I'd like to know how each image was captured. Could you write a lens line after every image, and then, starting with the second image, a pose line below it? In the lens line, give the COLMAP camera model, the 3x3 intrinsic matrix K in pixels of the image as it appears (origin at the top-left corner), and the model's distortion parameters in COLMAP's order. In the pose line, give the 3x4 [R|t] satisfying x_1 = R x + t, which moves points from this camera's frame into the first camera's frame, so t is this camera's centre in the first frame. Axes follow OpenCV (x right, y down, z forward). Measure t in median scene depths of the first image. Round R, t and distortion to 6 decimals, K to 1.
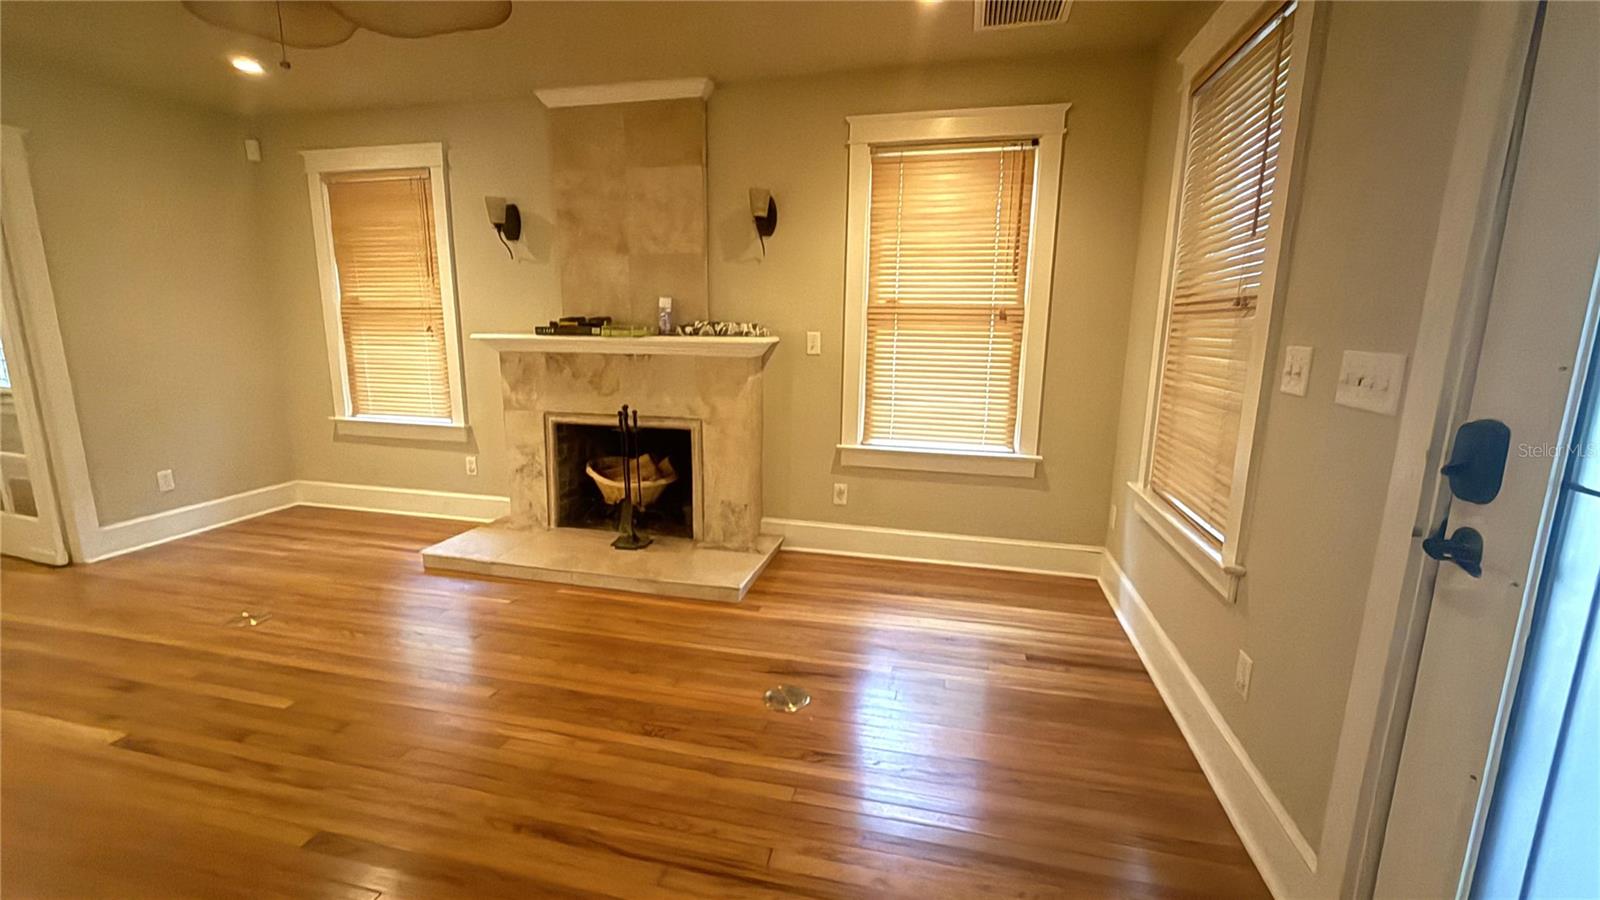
lens RADIAL K [[623.1, 0, 795.6], [0, 623.1, 440.3], [0, 0, 1]] dist [0.001199, 0.000222]
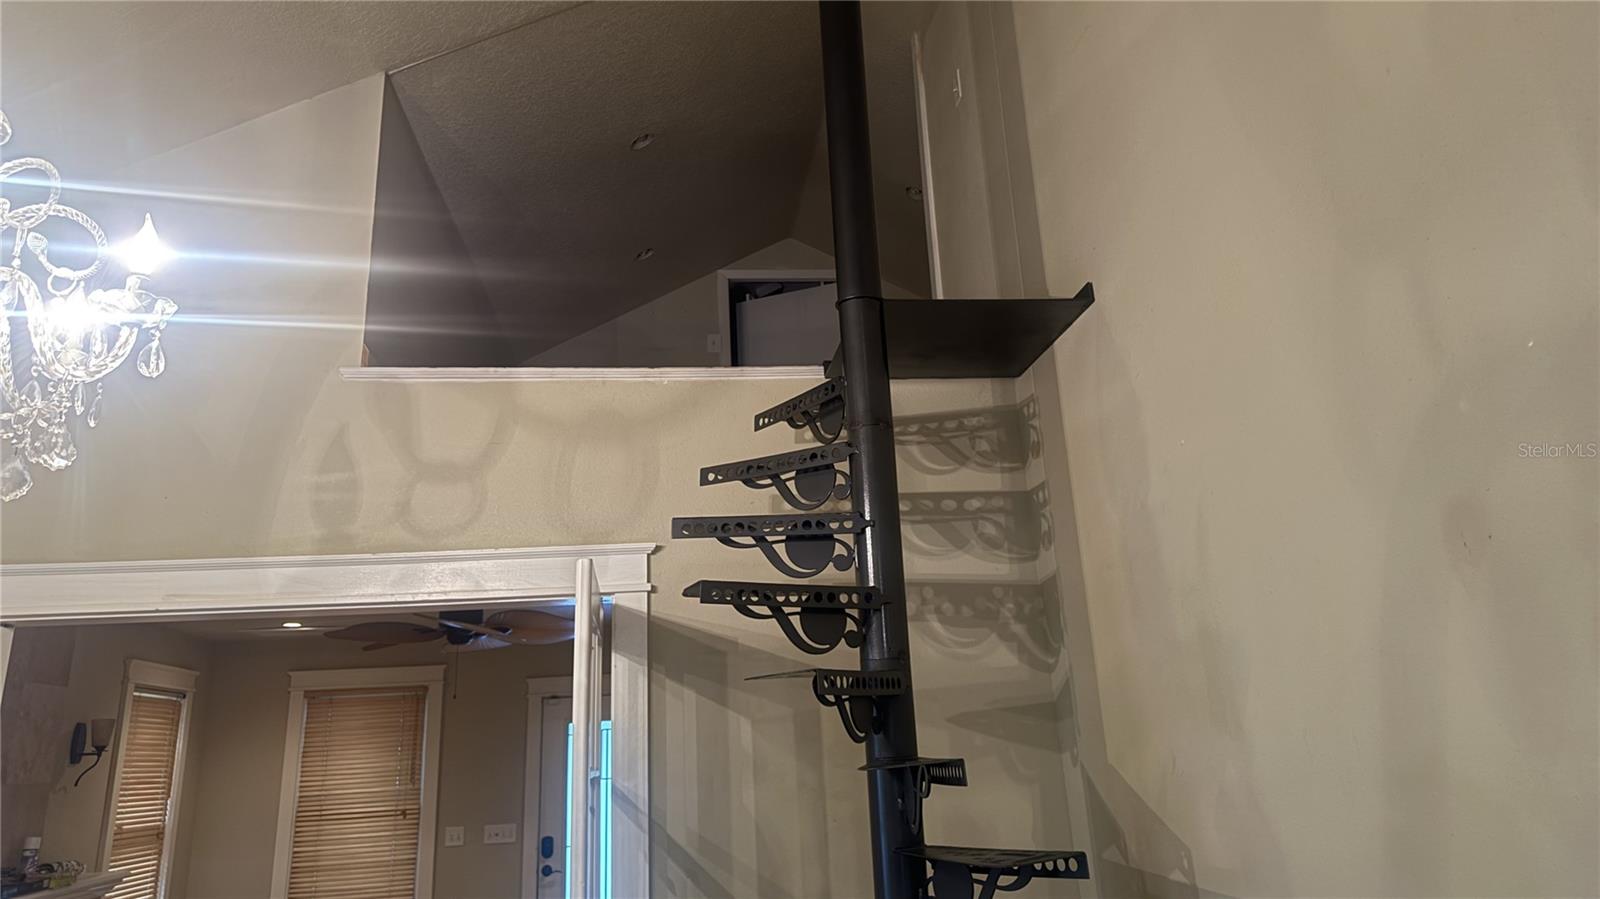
lens RADIAL K [[1142.9, 0, 806.5], [0, 1142.9, 323.3], [0, 0, 1]] dist [0.075129, -0.092740]
pose [[-0.351785, 0.331277, 0.875502, -2.409045], [0.223120, 0.938002, -0.265274, -0.253534], [-0.909101, 0.102022, -0.403889, 0.666264]]
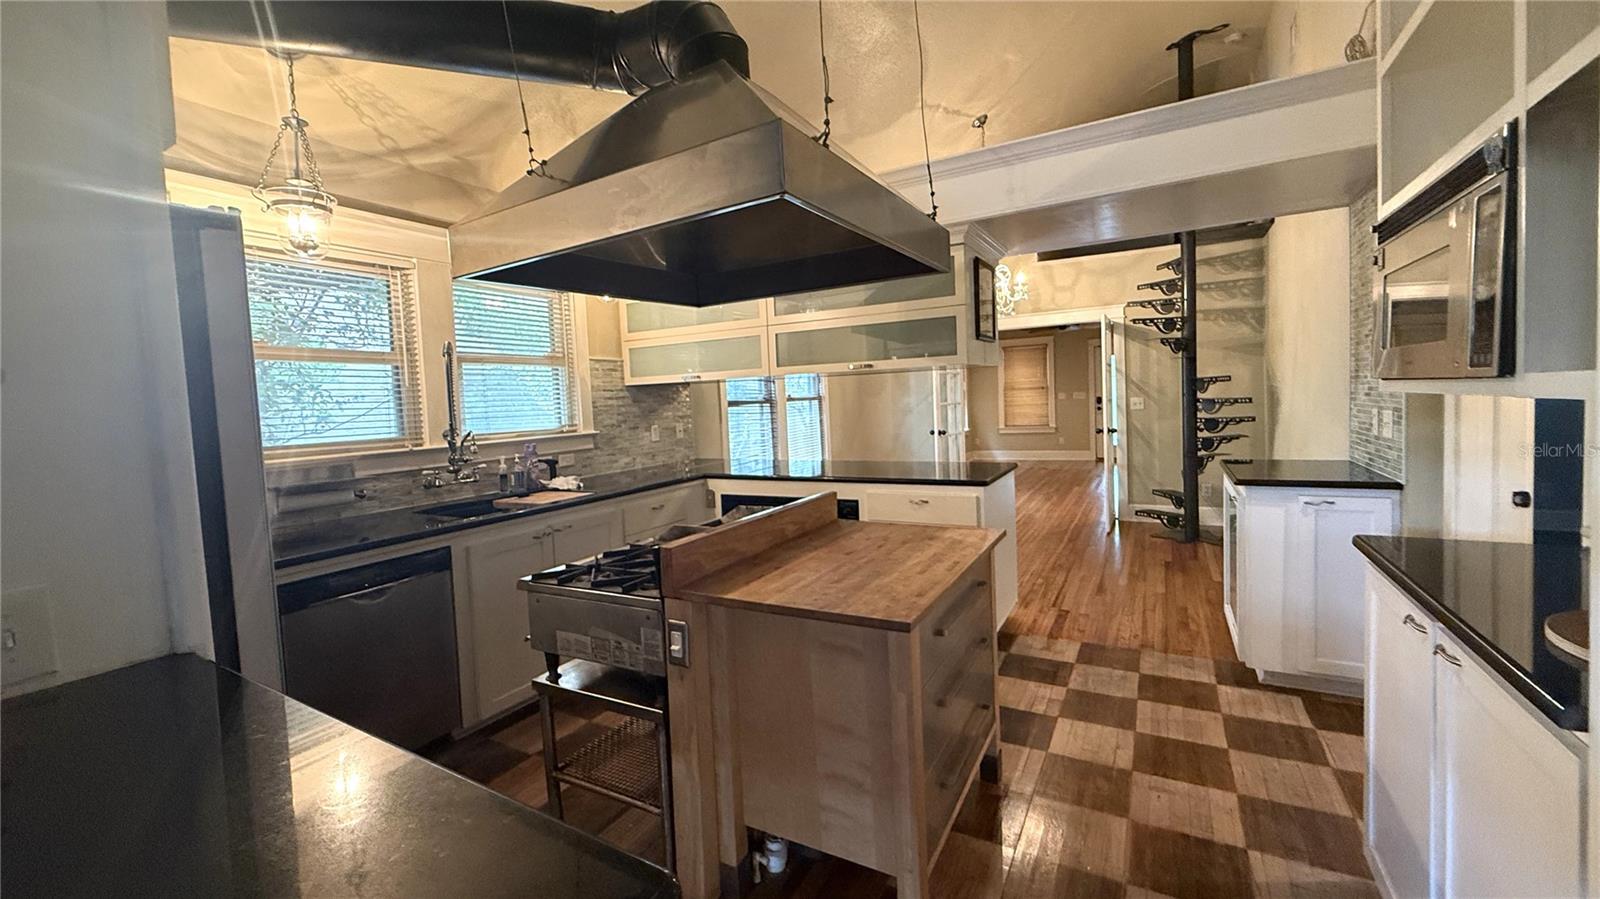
lens RADIAL K [[648.0, 0, 795.5], [0, 648.0, 430.0], [0, 0, 1]] dist [0.003303, 0.000162]
pose [[0.279197, -0.070991, 0.957606, -3.713861], [0.226990, 0.973879, 0.006017, -0.232613], [-0.933019, 0.215687, 0.288018, 0.870634]]
